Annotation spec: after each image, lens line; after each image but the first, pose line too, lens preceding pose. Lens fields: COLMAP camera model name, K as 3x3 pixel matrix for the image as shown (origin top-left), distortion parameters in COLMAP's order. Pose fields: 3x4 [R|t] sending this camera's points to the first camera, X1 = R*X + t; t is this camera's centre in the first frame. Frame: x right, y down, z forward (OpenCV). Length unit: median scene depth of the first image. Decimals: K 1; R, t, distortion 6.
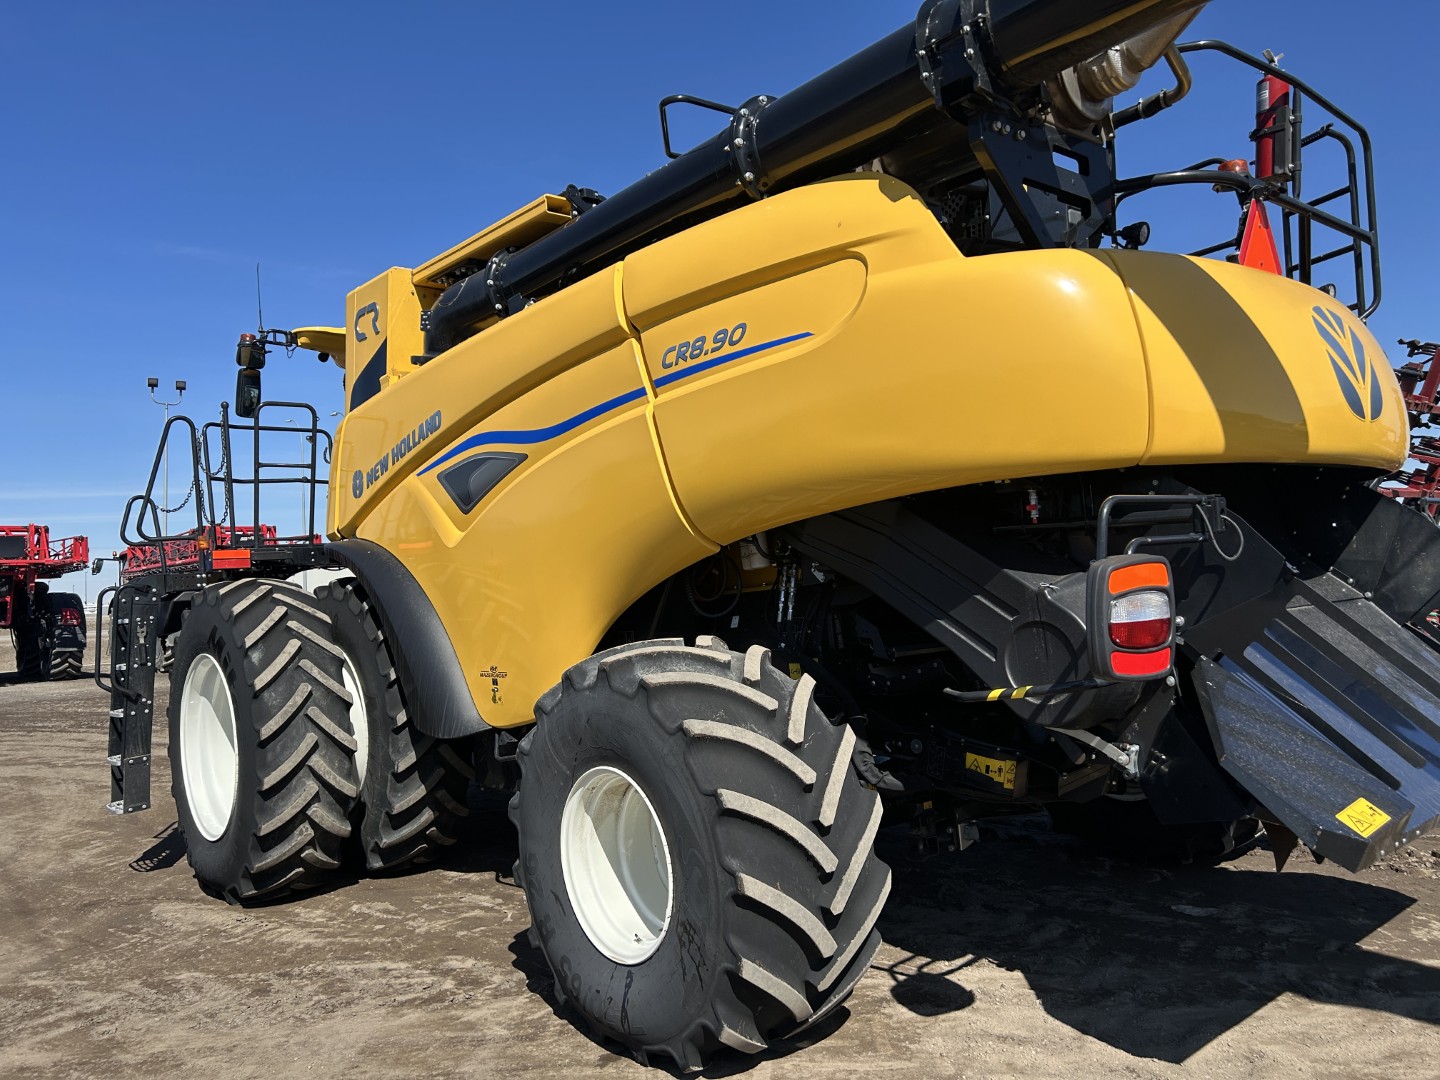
lens RADIAL K [[1095.0, 0, 726.9], [0, 1095.0, 541.0], [0, 0, 1]] dist [0.046322, -0.030631]
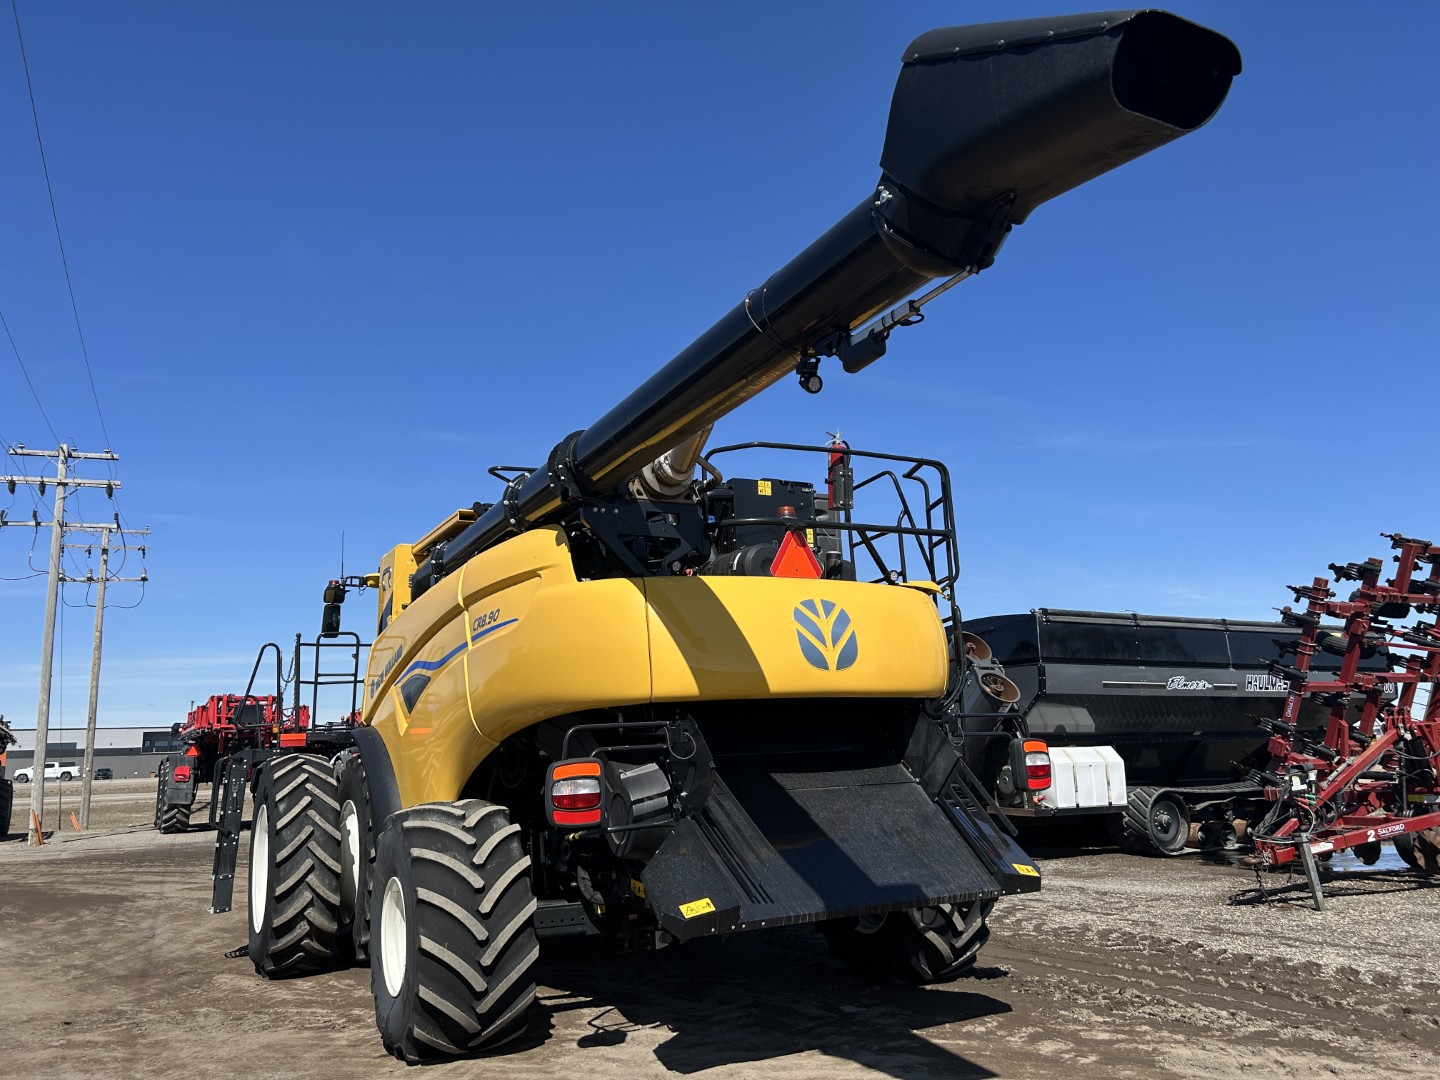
lens RADIAL K [[1095.0, 0, 706.9], [0, 1095.0, 542.1], [0, 0, 1]] dist [0.046322, -0.030631]
pose [[0.975646, -0.027617, -0.217605, 0.497218], [-0.004012, 0.989630, -0.143587, -0.042295], [0.219314, 0.140964, 0.965417, -0.409845]]
